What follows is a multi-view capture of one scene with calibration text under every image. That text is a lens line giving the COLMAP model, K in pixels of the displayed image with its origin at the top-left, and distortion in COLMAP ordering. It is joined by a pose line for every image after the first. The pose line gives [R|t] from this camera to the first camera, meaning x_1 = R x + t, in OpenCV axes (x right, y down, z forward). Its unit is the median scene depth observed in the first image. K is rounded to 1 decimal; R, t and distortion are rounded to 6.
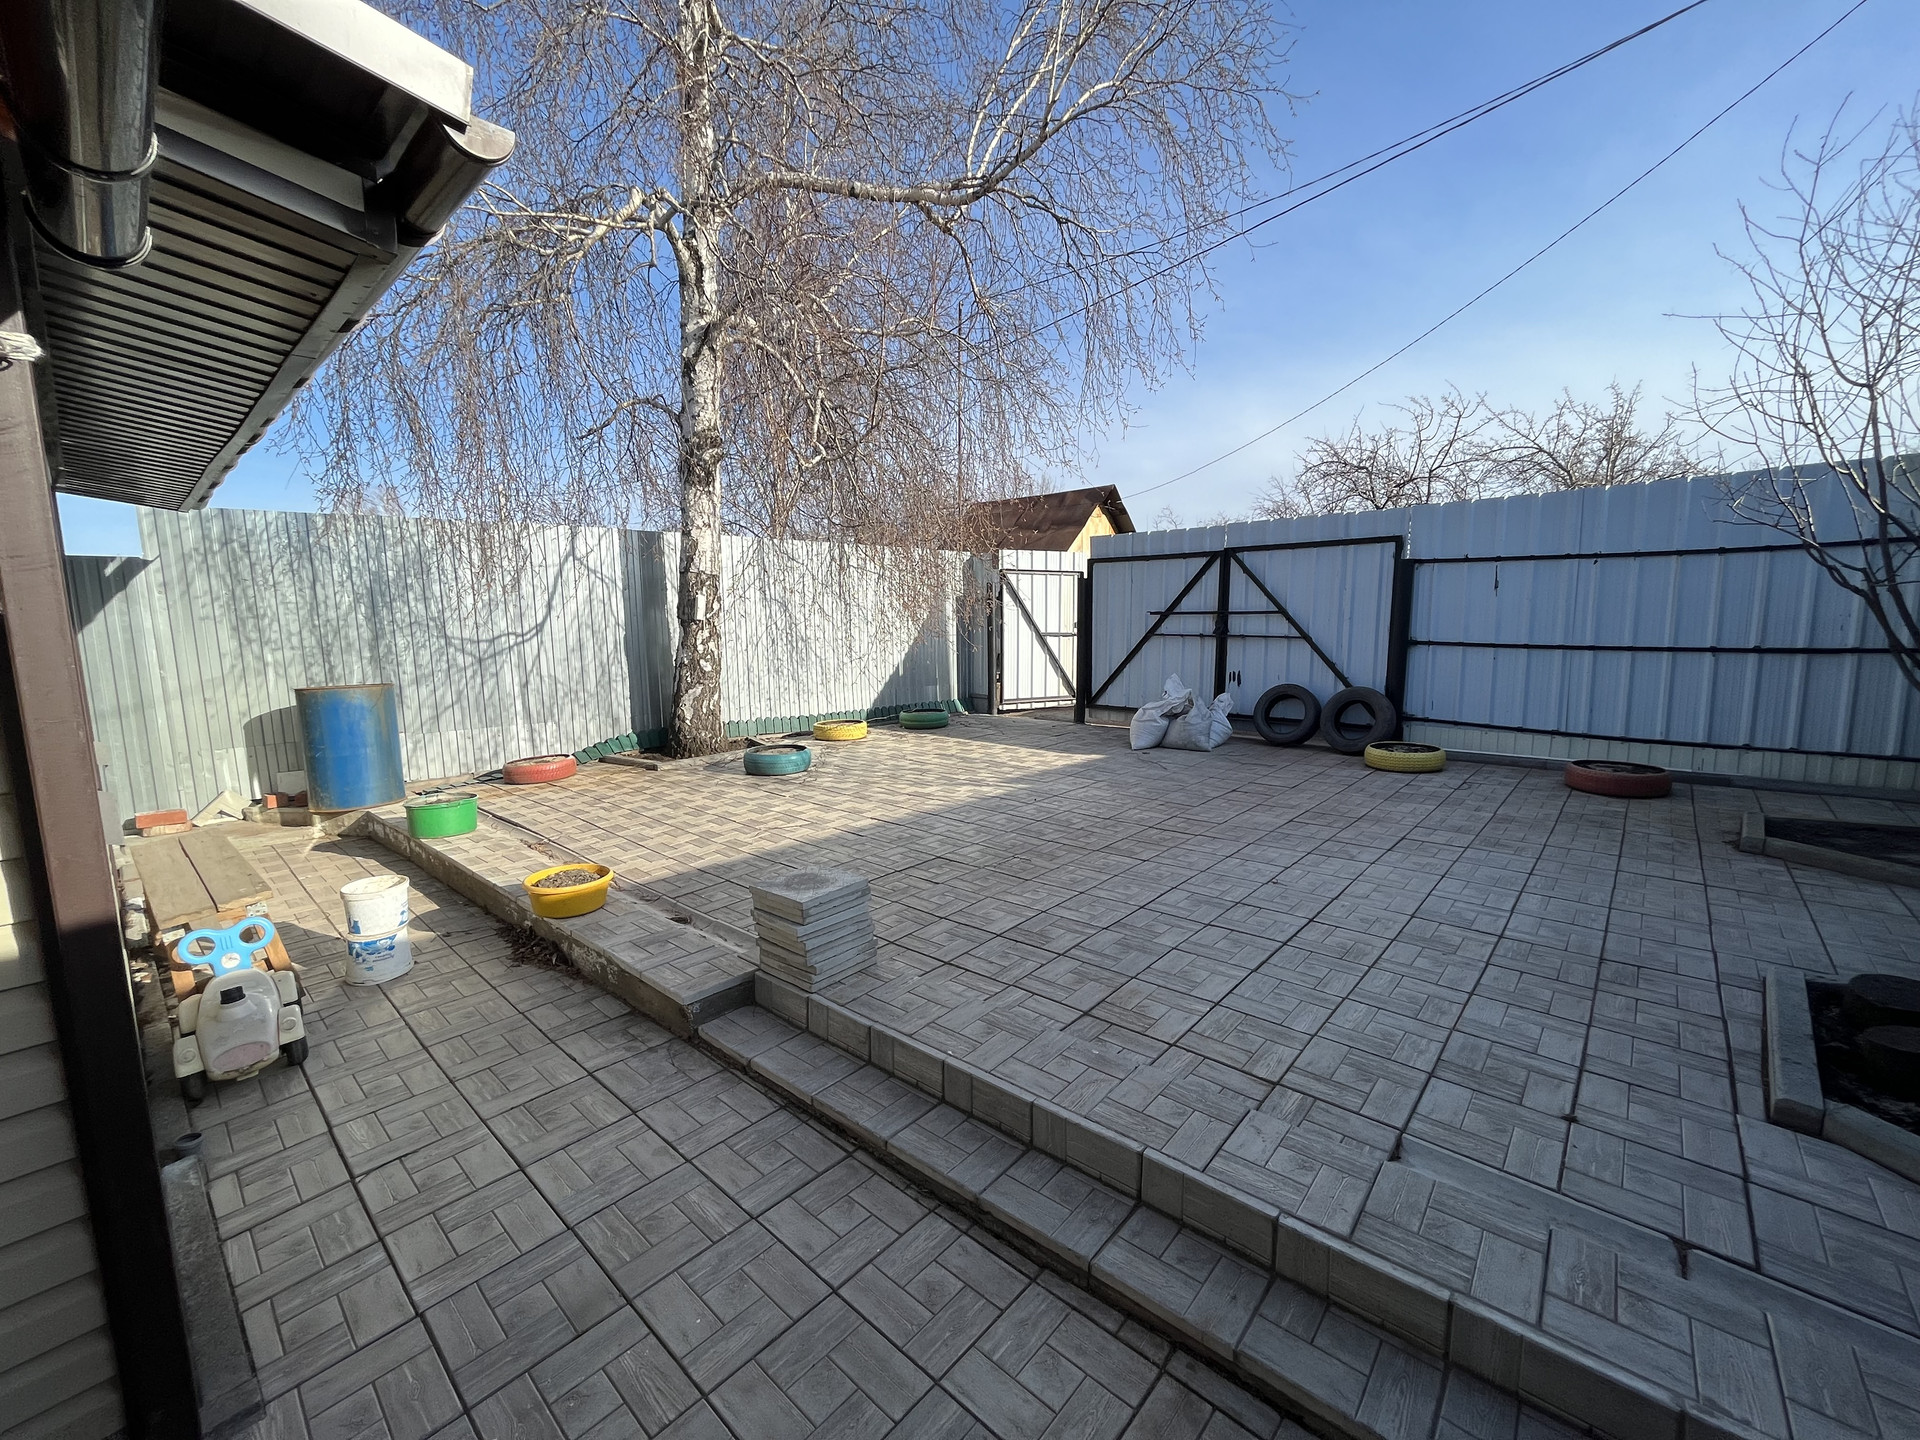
lens RADIAL K [[770.3, 0, 953.8], [0, 770.3, 721.6], [0, 0, 1]] dist [-0.004747, 0.000569]
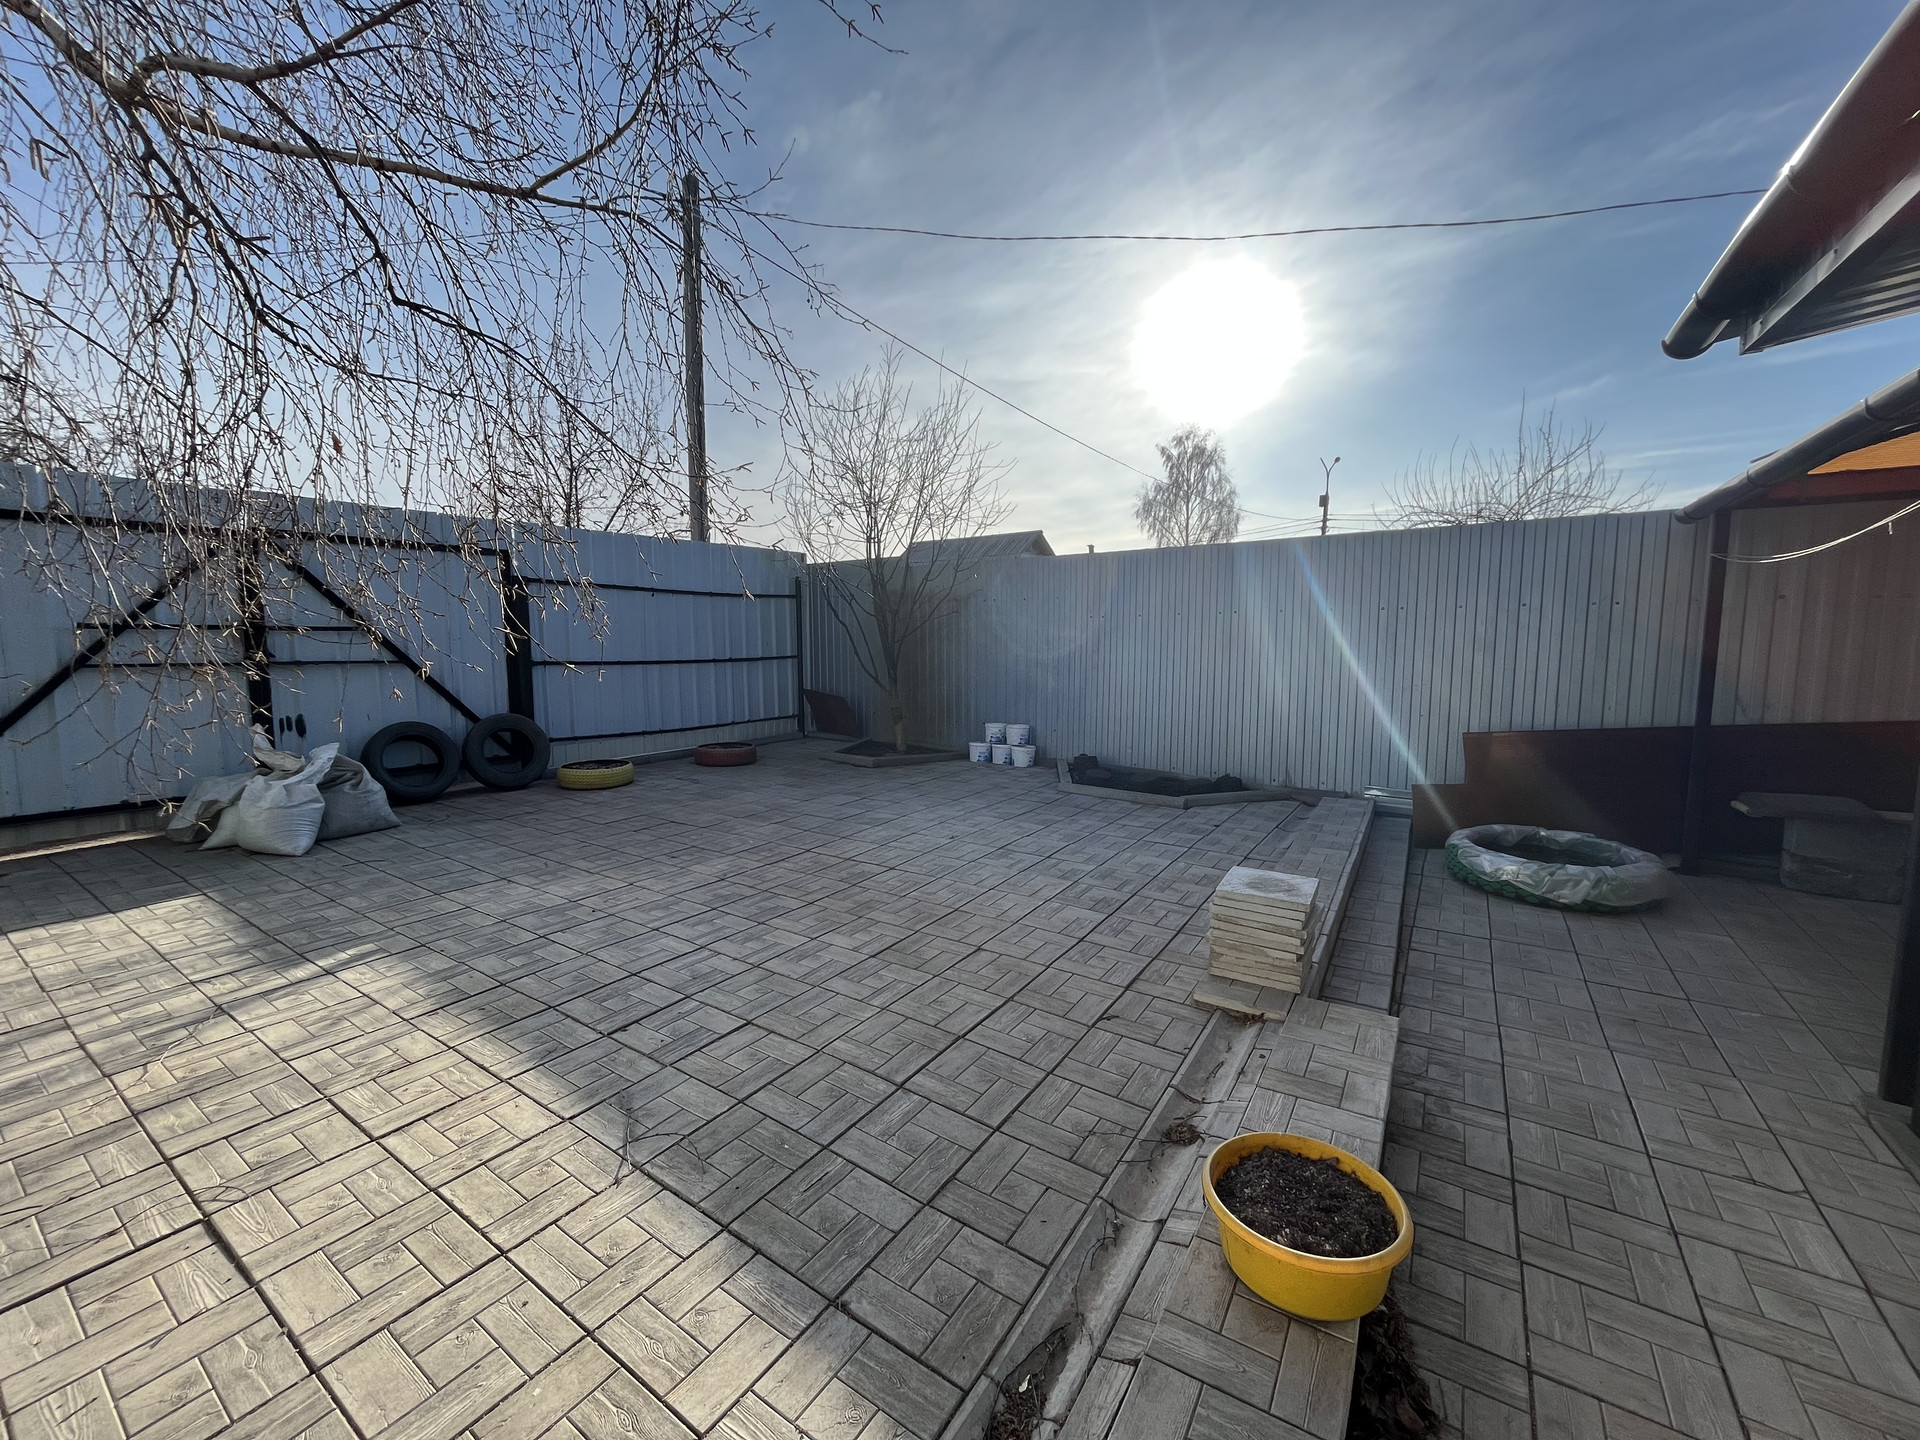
lens RADIAL K [[770.3, 0, 957.8], [0, 770.3, 714.9], [0, 0, 1]] dist [-0.004747, 0.000569]
pose [[-0.159167, -0.084066, 0.983666, -0.721222], [0.135817, 0.985030, 0.106159, -0.110170], [-0.977865, 0.150496, -0.145366, 1.003575]]
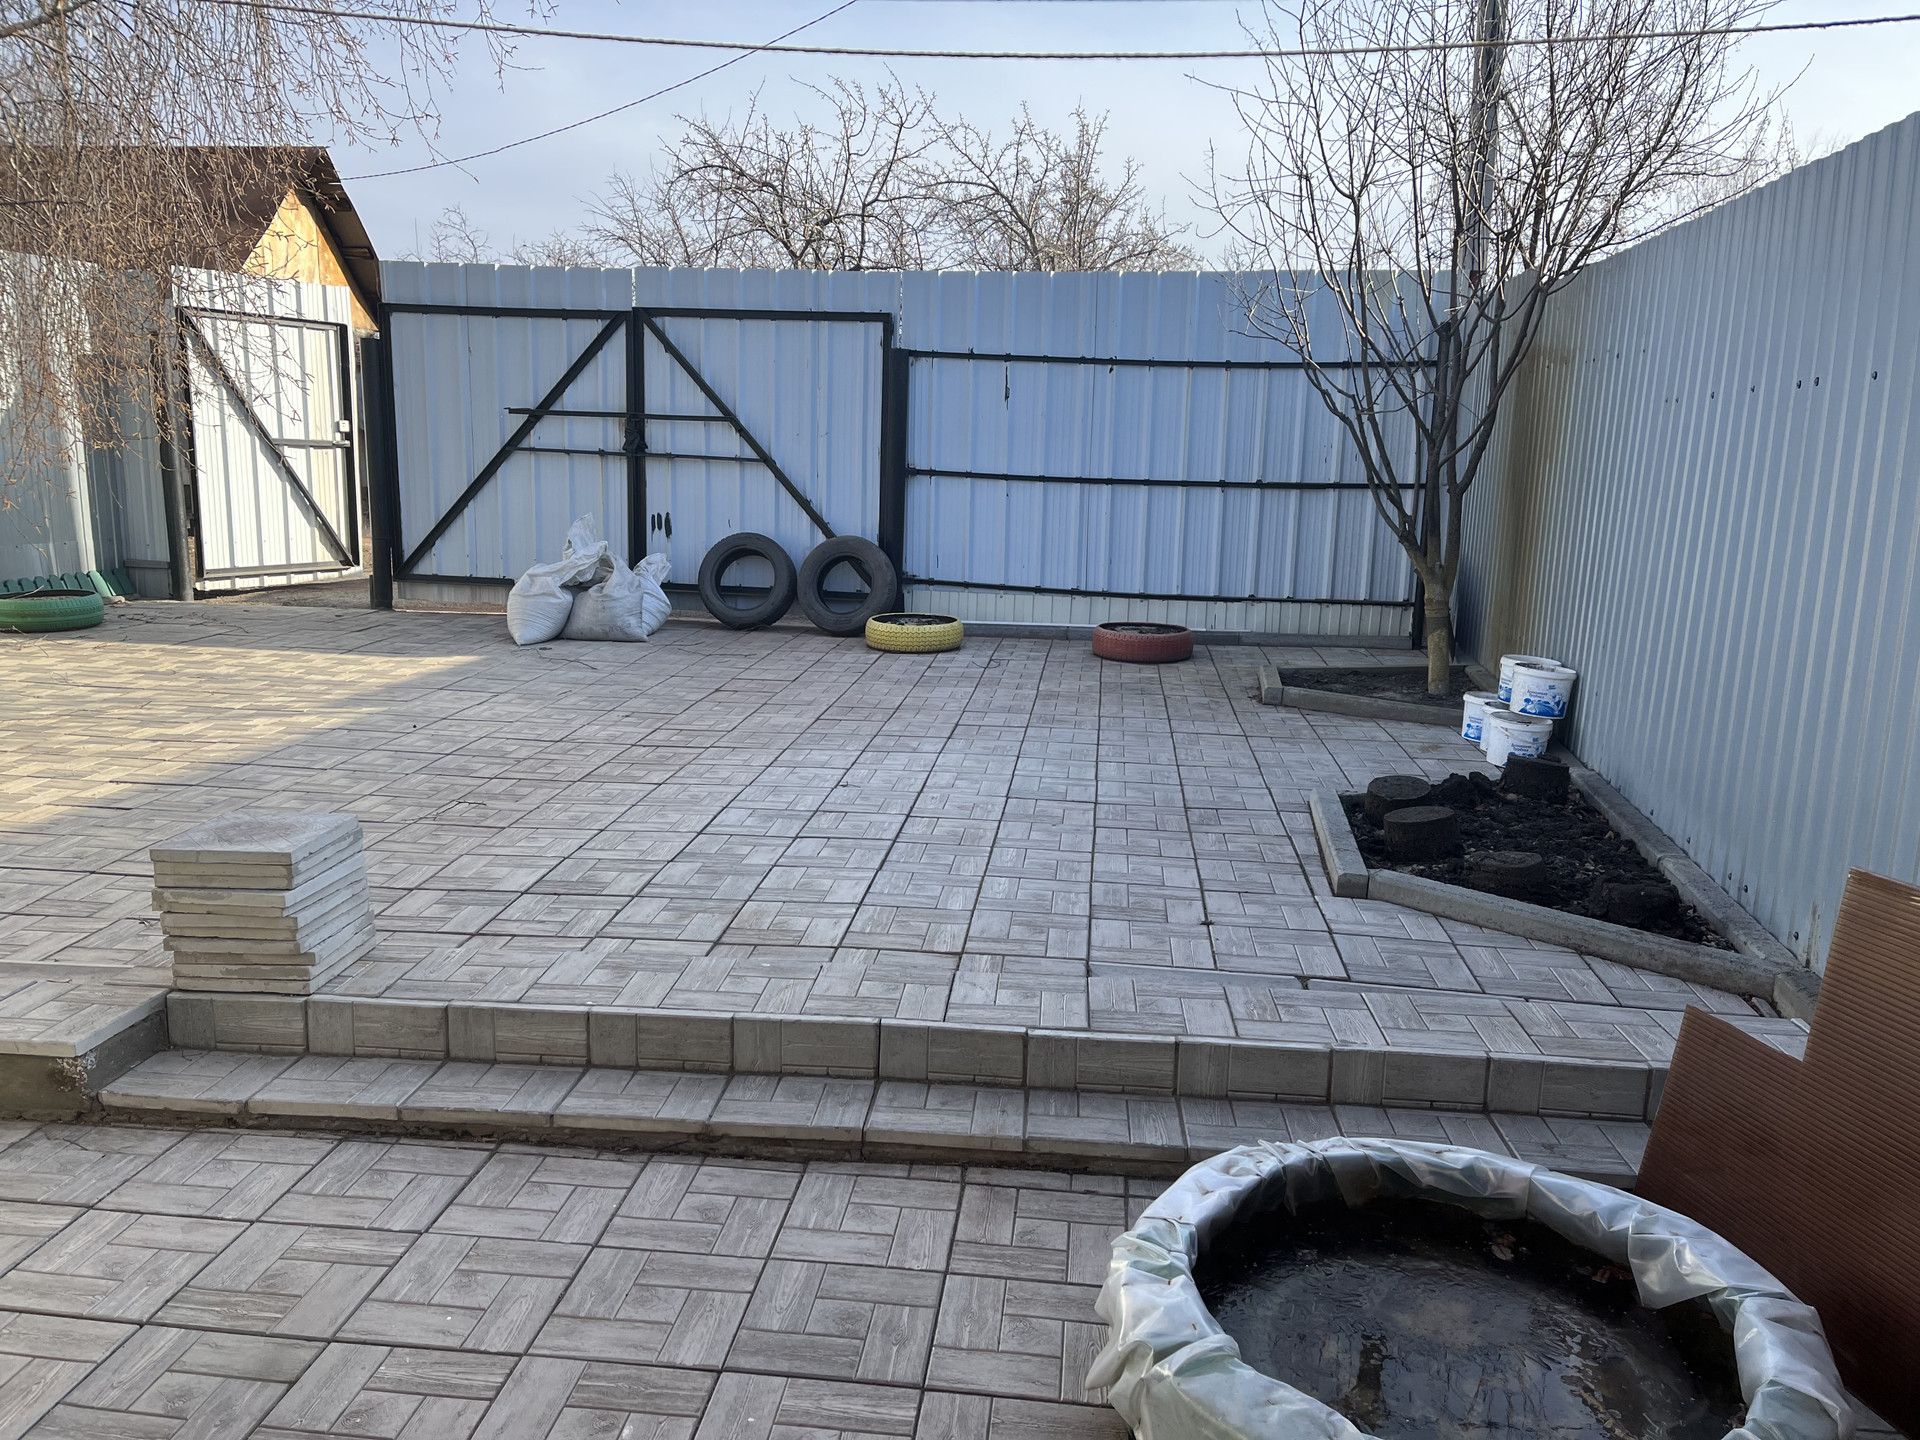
lens RADIAL K [[1457.6, 0, 952.8], [0, 1457.6, 729.2], [0, 0, 1]] dist [0.066457, -0.064563]
pose [[0.804925, -0.083748, 0.587437, -0.283804], [0.042738, 0.995601, 0.083377, 0.036347], [-0.591835, -0.042006, 0.804964, -0.173909]]
